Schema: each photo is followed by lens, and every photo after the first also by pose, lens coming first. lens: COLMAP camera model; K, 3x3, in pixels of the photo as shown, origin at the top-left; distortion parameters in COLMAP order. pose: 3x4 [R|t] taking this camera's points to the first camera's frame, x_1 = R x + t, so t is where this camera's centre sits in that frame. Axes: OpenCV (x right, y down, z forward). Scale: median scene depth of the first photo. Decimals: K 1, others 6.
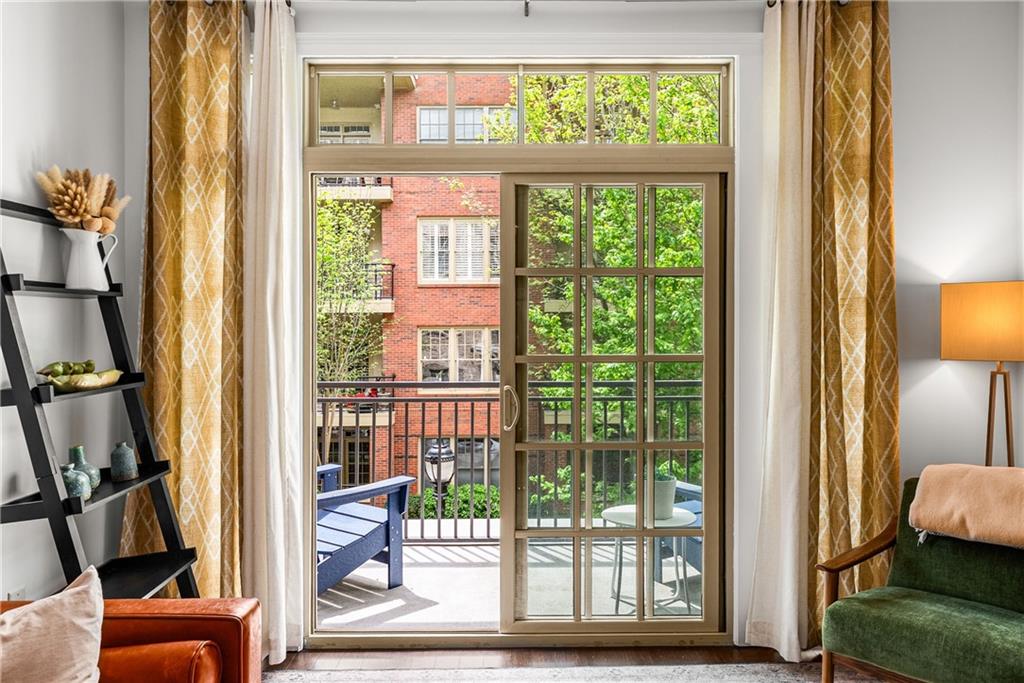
lens RADIAL K [[714.7, 0, 515.4], [0, 714.7, 329.4], [0, 0, 1]] dist [0.038937, -0.001058]
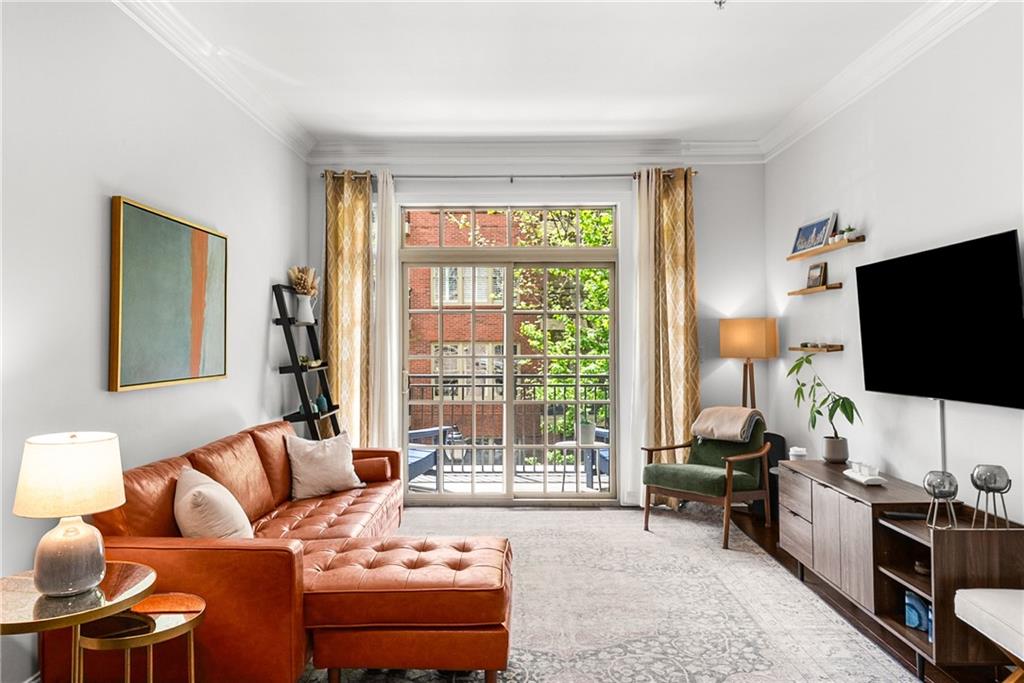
lens RADIAL K [[693.3, 0, 512.0], [0, 693.3, 341.5], [0, 0, 1]] dist [0.002484, -0.001175]
pose [[0.999919, 0.000650, -0.012746, 0.037339], [-0.000707, 0.999990, -0.004488, 0.007550], [0.012743, 0.004496, 0.999909, -0.848226]]
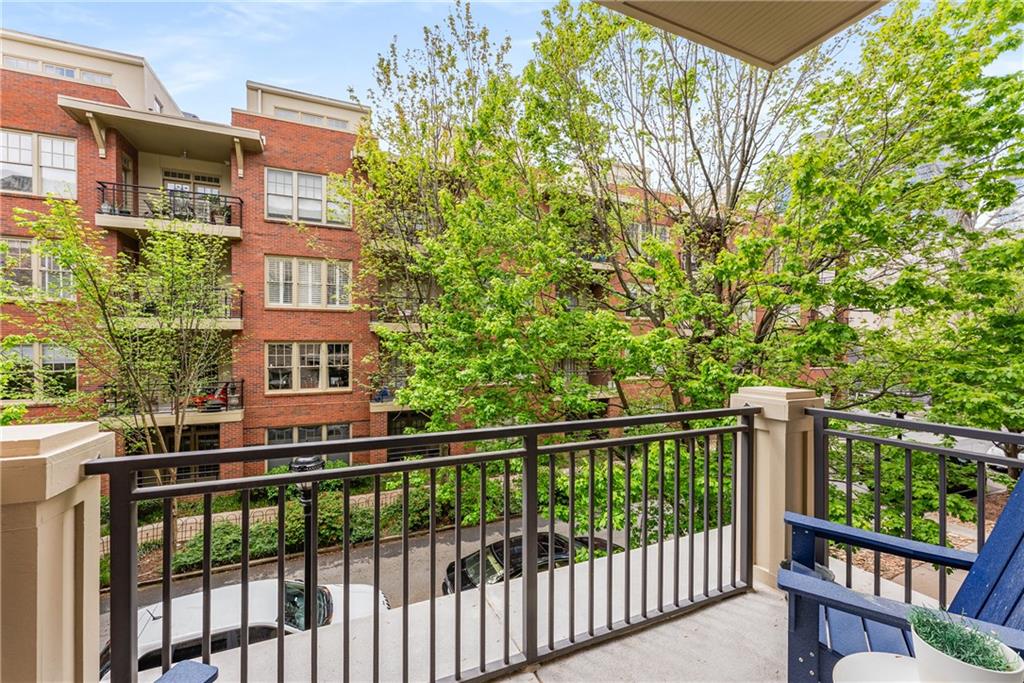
lens RADIAL K [[428.5, 0, 515.9], [0, 428.5, 347.7], [0, 0, 1]] dist [-0.000396, 0.000011]
pose [[0.915806, 0.001810, 0.401617, -0.206014], [-0.005271, 0.999958, 0.007512, -0.002484], [-0.401587, -0.008997, 0.915777, 0.767178]]
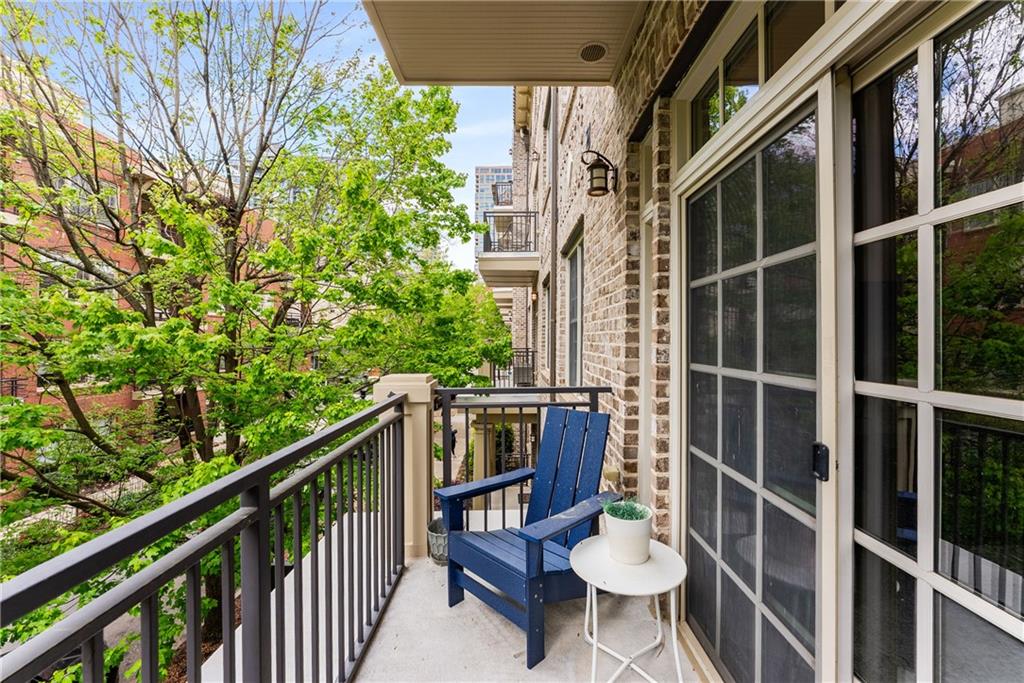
lens RADIAL K [[411.9, 0, 512.0], [0, 411.9, 341.5], [0, 0, 1]] dist [0.000003, 0.000001]
pose [[-0.004229, -0.012851, 0.999908, -0.372455], [0.019203, 0.999732, 0.012930, -0.009413], [-0.999807, 0.019256, -0.003981, 1.517794]]
